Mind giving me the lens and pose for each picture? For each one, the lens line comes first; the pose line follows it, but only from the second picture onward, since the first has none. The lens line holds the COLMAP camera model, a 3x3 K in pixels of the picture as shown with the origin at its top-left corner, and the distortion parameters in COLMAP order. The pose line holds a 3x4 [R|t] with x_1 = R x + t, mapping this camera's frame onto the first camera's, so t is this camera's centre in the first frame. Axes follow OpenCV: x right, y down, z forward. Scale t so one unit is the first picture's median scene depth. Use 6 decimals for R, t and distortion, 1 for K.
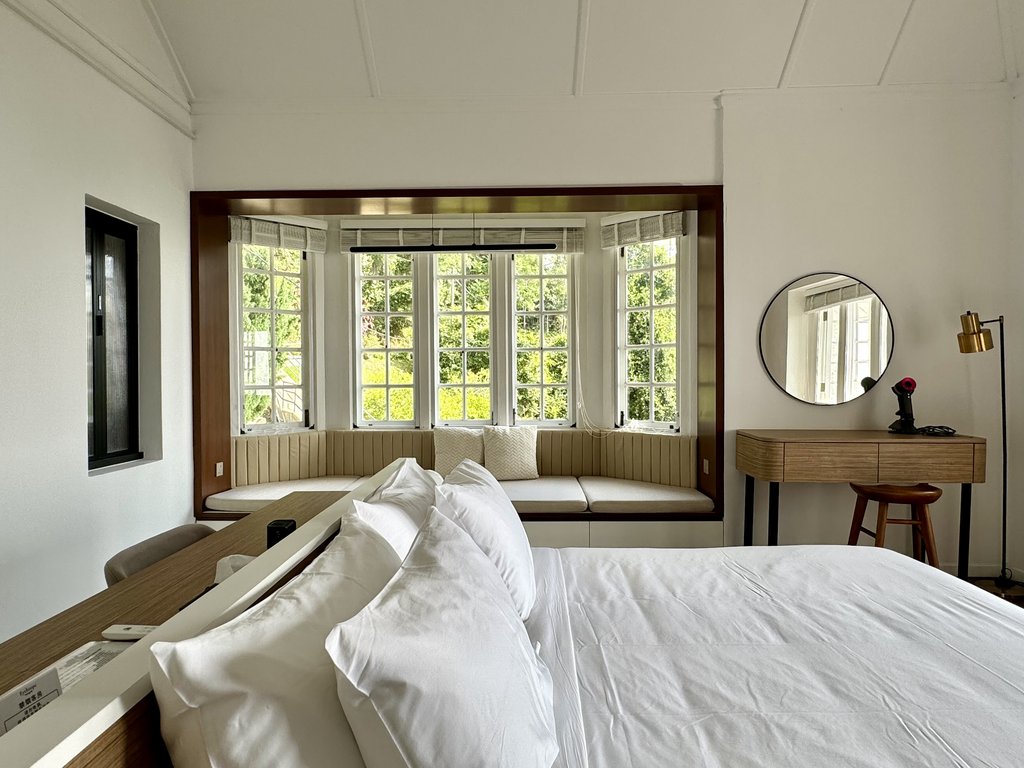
lens RADIAL K [[626.8, 0, 509.0], [0, 626.8, 381.5], [0, 0, 1]] dist [-0.007927, -0.001743]
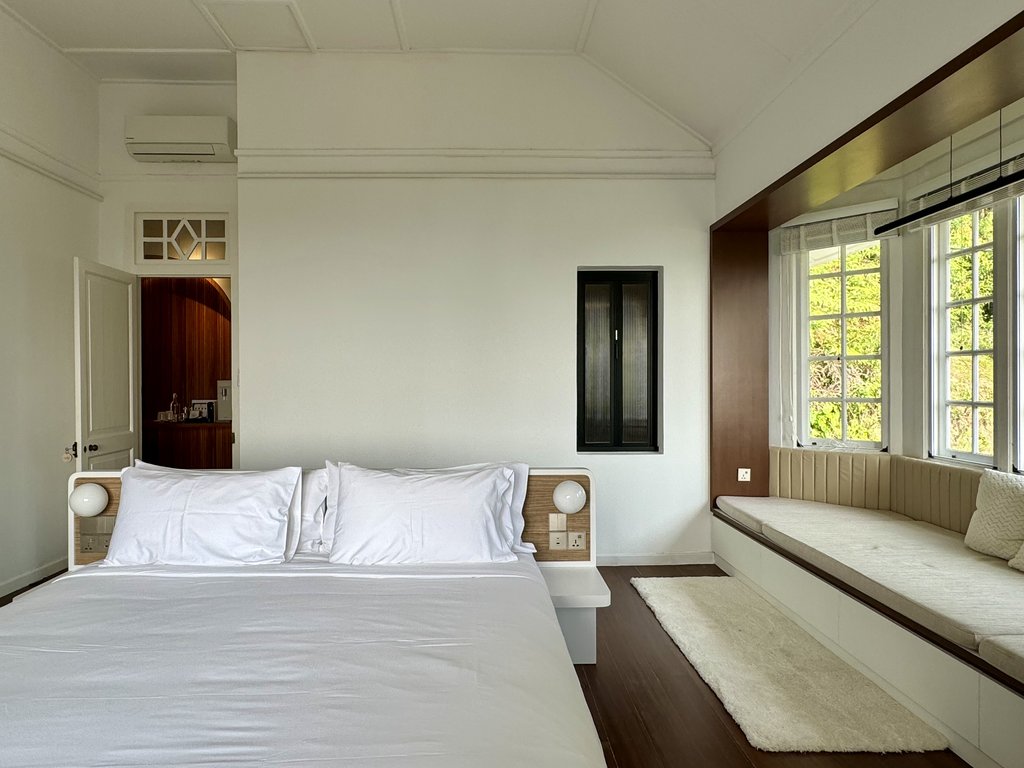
lens RADIAL K [[626.8, 0, 486.2], [0, 626.8, 387.1], [0, 0, 1]] dist [-0.007927, -0.001743]
pose [[0.025556, 0.008539, -0.999637, 0.623416], [-0.006245, 0.999945, 0.008382, -0.017375], [0.999654, 0.006029, 0.025608, 0.556143]]
